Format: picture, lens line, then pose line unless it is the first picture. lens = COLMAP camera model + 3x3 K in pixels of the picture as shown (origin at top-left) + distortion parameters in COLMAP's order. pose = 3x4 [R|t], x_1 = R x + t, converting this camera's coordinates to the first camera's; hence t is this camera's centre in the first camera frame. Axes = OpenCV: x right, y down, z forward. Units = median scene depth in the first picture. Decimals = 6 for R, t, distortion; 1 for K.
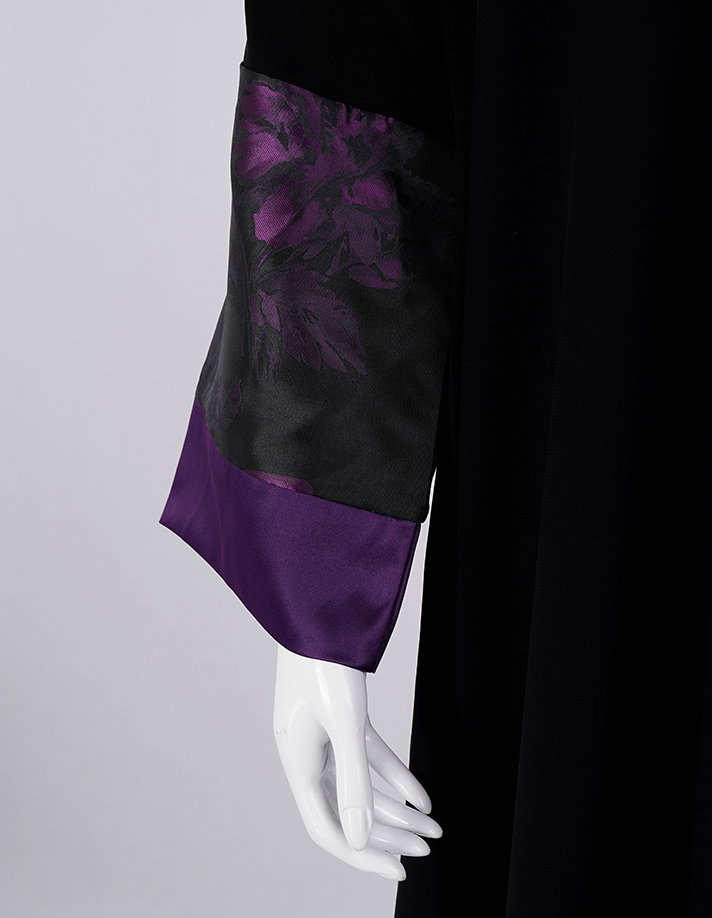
lens RADIAL K [[1478.9, 0, 350.8], [0, 1478.9, 460.3], [0, 0, 1]] dist [-0.077712, 0.000000]
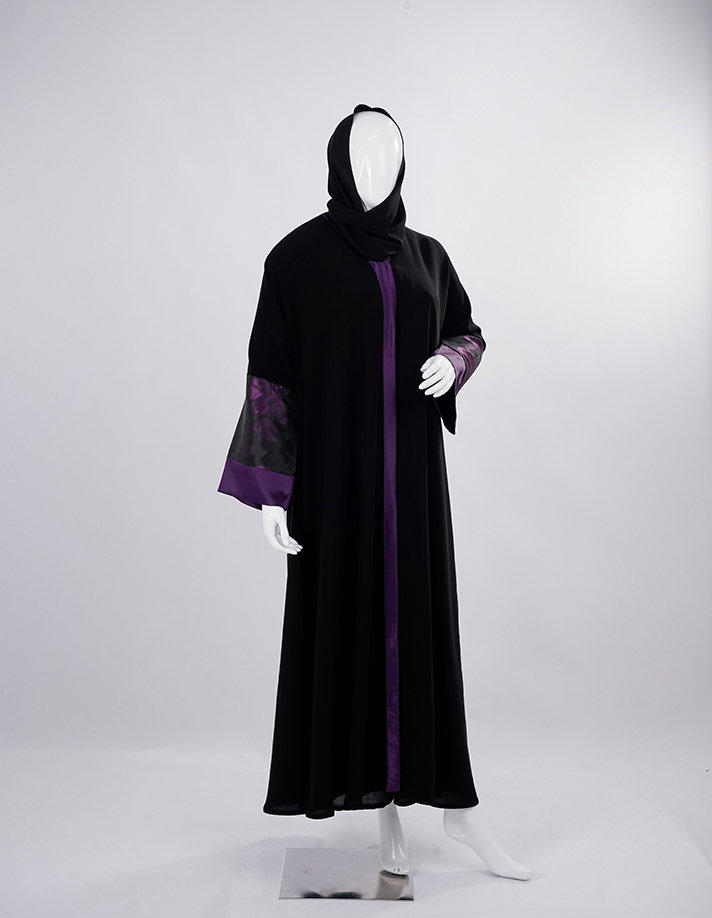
lens RADIAL K [[1478.9, 0, 356.9], [0, 1478.9, 458.4], [0, 0, 1]] dist [-0.077712, 0.000000]
pose [[0.954397, -0.015463, 0.298139, -1.083757], [0.074631, 0.979307, -0.188116, 0.830390], [-0.289061, 0.201787, 0.935802, -3.169183]]
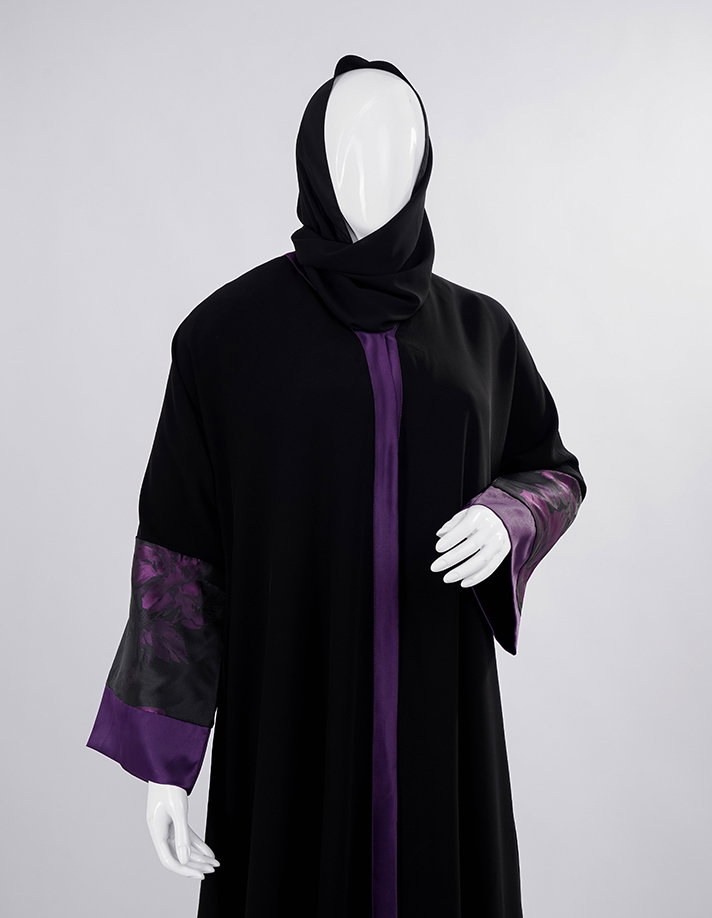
lens RADIAL K [[1478.9, 0, 348.2], [0, 1478.9, 462.8], [0, 0, 1]] dist [-0.077712, 0.000000]
pose [[0.988714, 0.018719, 0.148640, -0.094075], [0.025529, 0.956601, -0.290281, 0.328017], [-0.147623, 0.290799, 0.945327, -1.383404]]
